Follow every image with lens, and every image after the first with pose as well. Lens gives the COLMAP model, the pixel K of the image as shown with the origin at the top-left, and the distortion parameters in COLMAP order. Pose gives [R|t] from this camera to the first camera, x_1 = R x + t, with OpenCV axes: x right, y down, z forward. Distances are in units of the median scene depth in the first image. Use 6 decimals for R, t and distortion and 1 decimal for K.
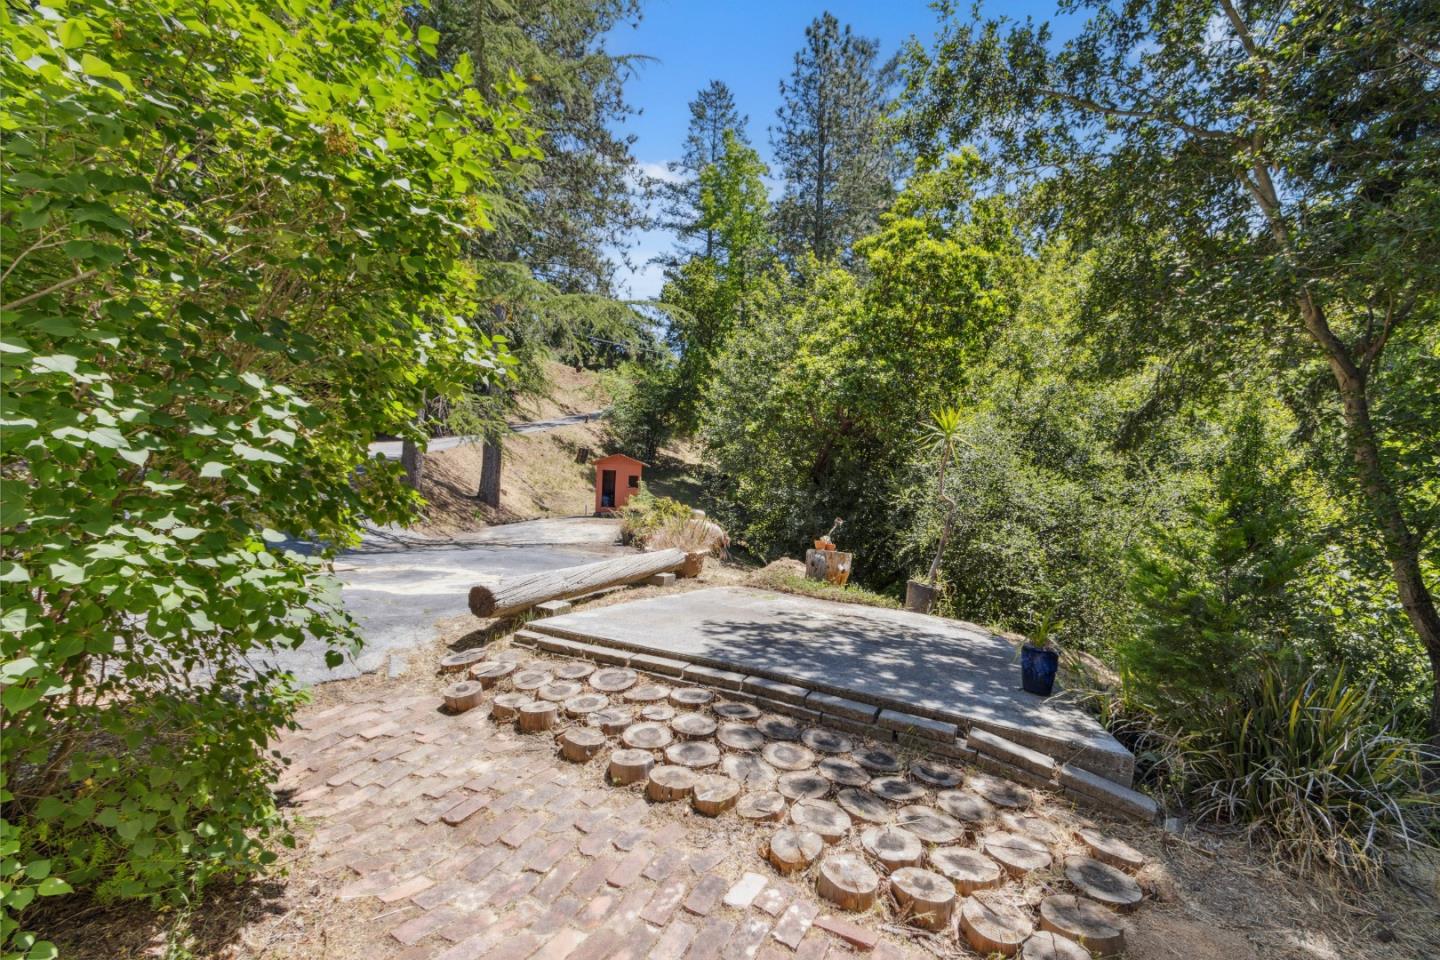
lens RADIAL K [[655.2, 0, 713.0], [0, 655.2, 494.3], [0, 0, 1]] dist [0.001856, 0.000064]
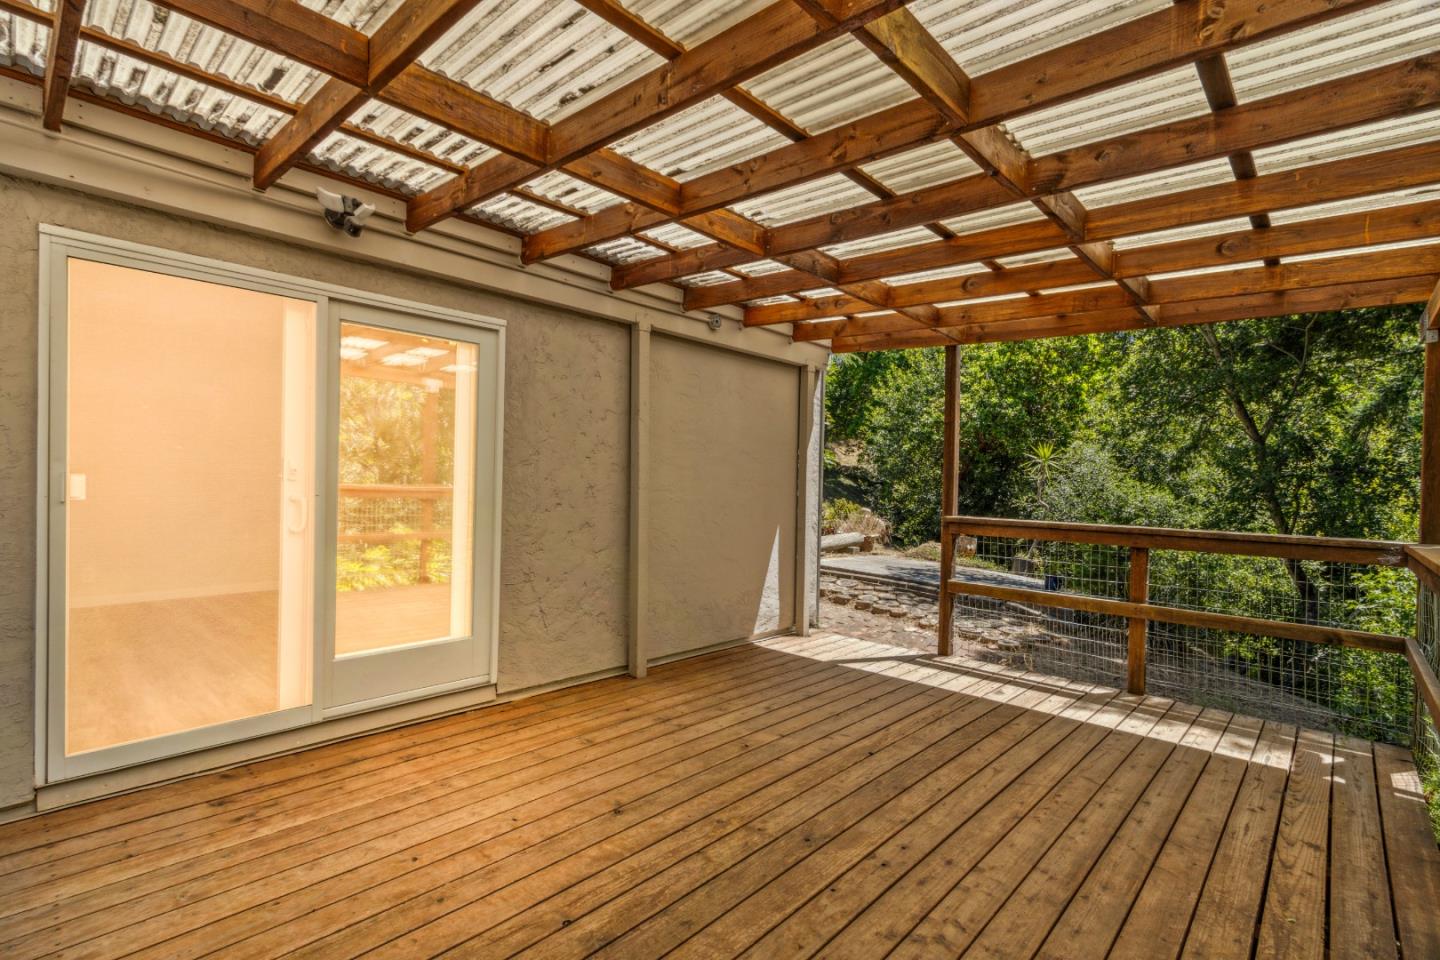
lens RADIAL K [[680.3, 0, 718.6], [0, 680.3, 474.8], [0, 0, 1]] dist [0.010546, -0.000318]
pose [[0.979126, 0.011569, -0.202926, -0.039730], [-0.016593, 0.999596, -0.023072, -0.007996], [0.202577, 0.025958, 0.978922, -0.473146]]
